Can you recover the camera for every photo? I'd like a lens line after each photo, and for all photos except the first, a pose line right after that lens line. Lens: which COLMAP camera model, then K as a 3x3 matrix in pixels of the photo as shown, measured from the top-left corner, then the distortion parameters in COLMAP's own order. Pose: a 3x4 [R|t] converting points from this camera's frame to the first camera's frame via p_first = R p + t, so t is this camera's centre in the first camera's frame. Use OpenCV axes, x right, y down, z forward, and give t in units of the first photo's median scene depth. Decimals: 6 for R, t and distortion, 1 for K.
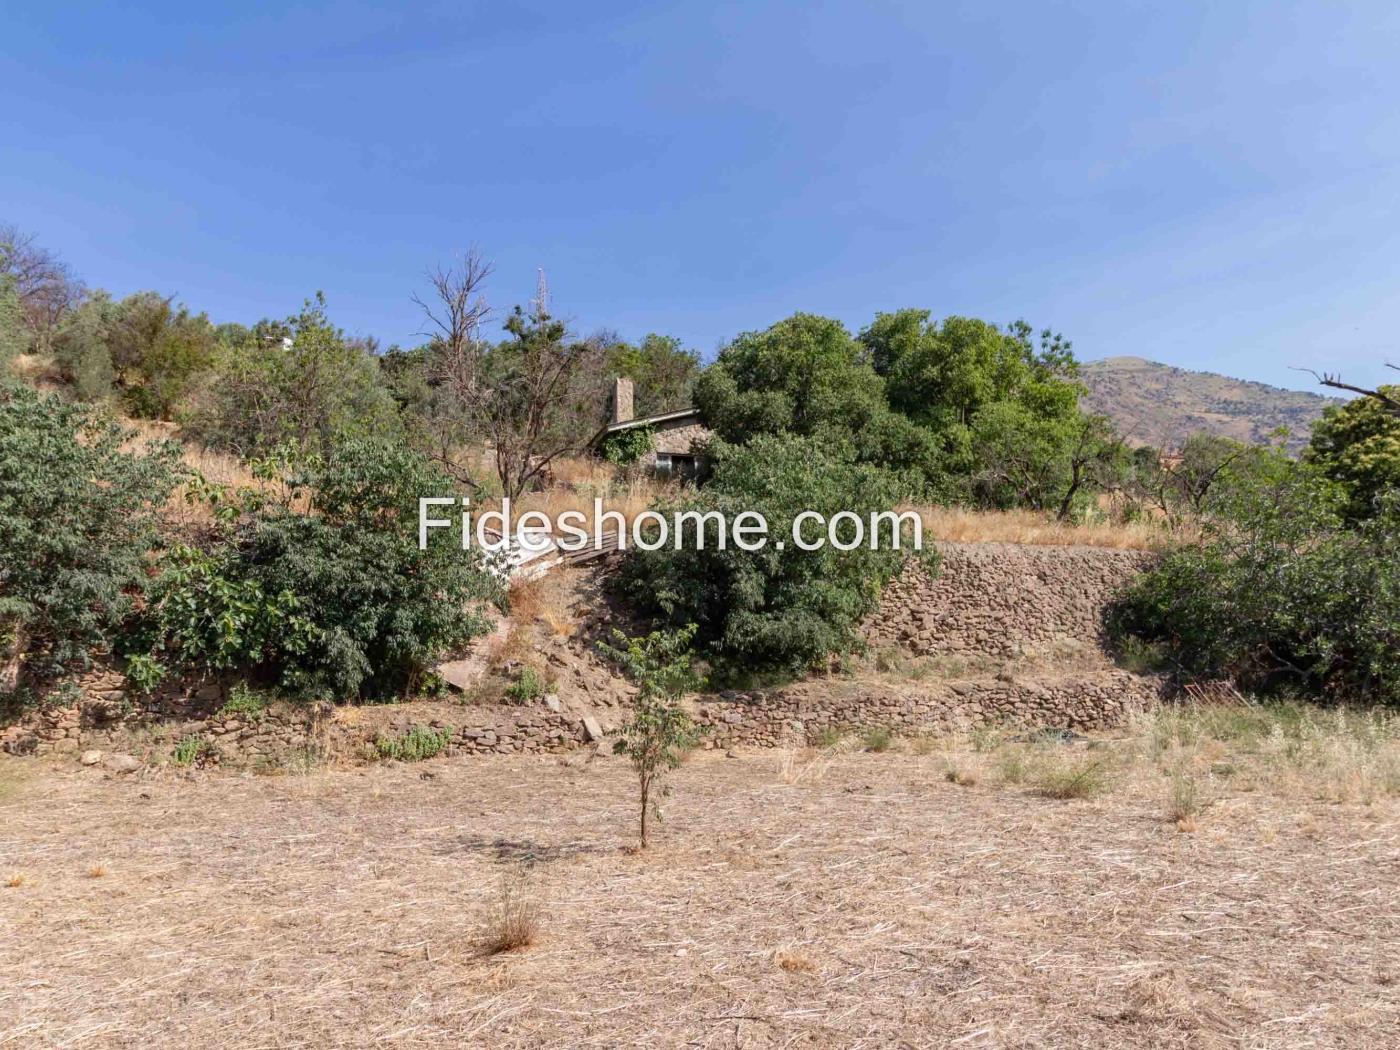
lens RADIAL K [[988.9, 0, 700.0], [0, 988.9, 525.0], [0, 0, 1]] dist [0.001324, 0.001147]
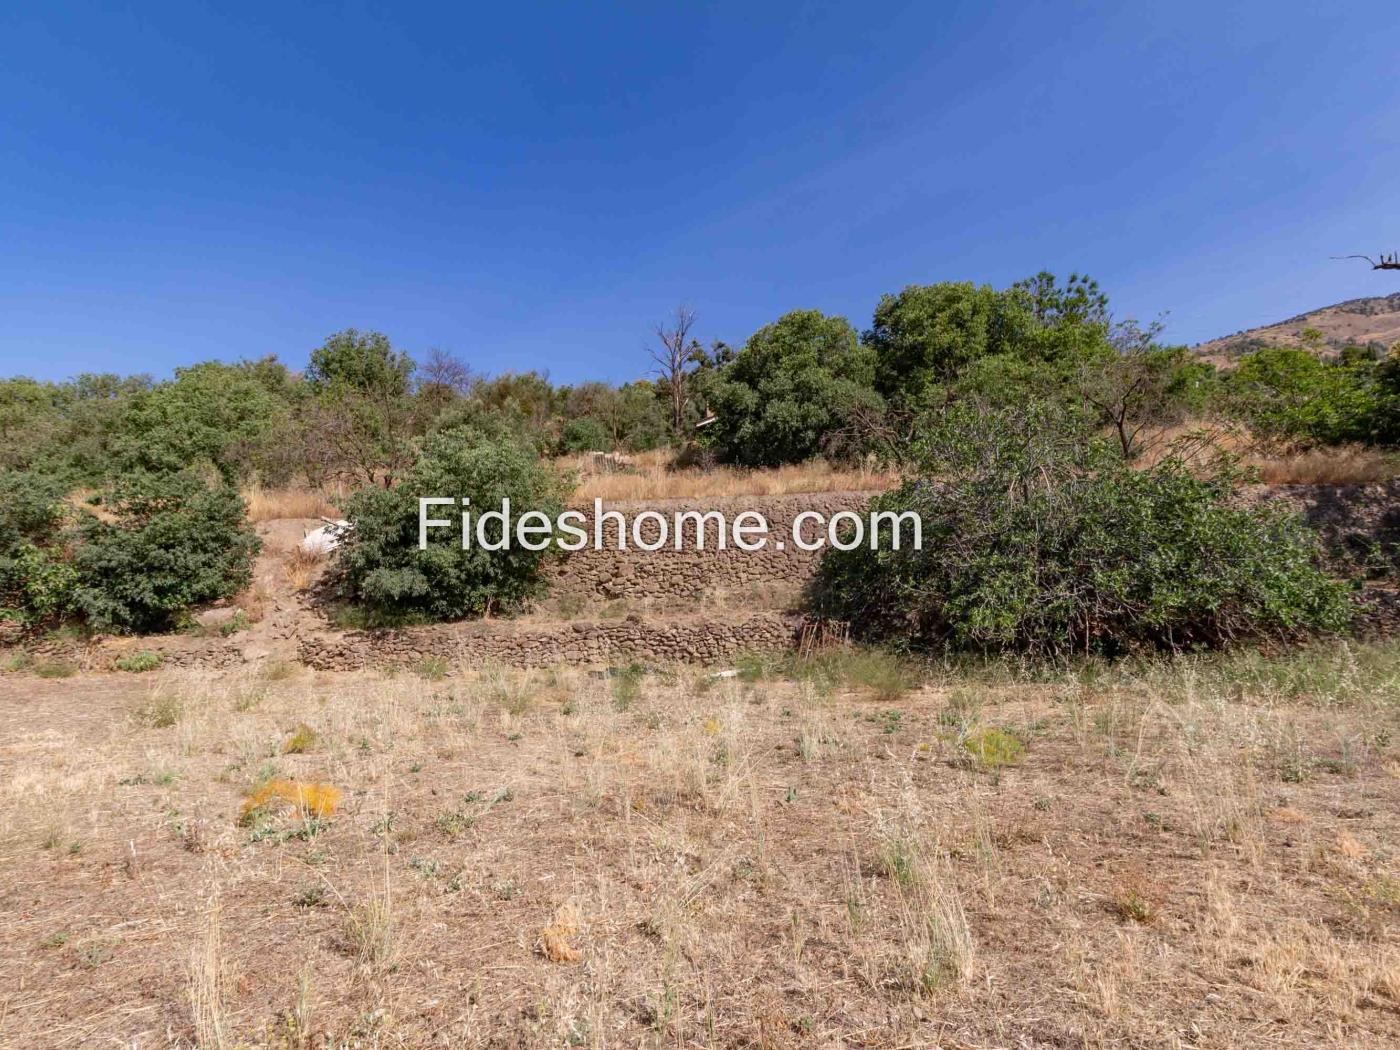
lens RADIAL K [[707.6, 0, 685.8], [0, 707.6, 521.8], [0, 0, 1]] dist [0.000209, 0.001018]
pose [[0.872023, -0.060517, -0.485709, 0.751392], [0.079904, 0.996616, 0.019282, 0.031496], [0.482898, -0.055624, 0.873908, 0.309993]]
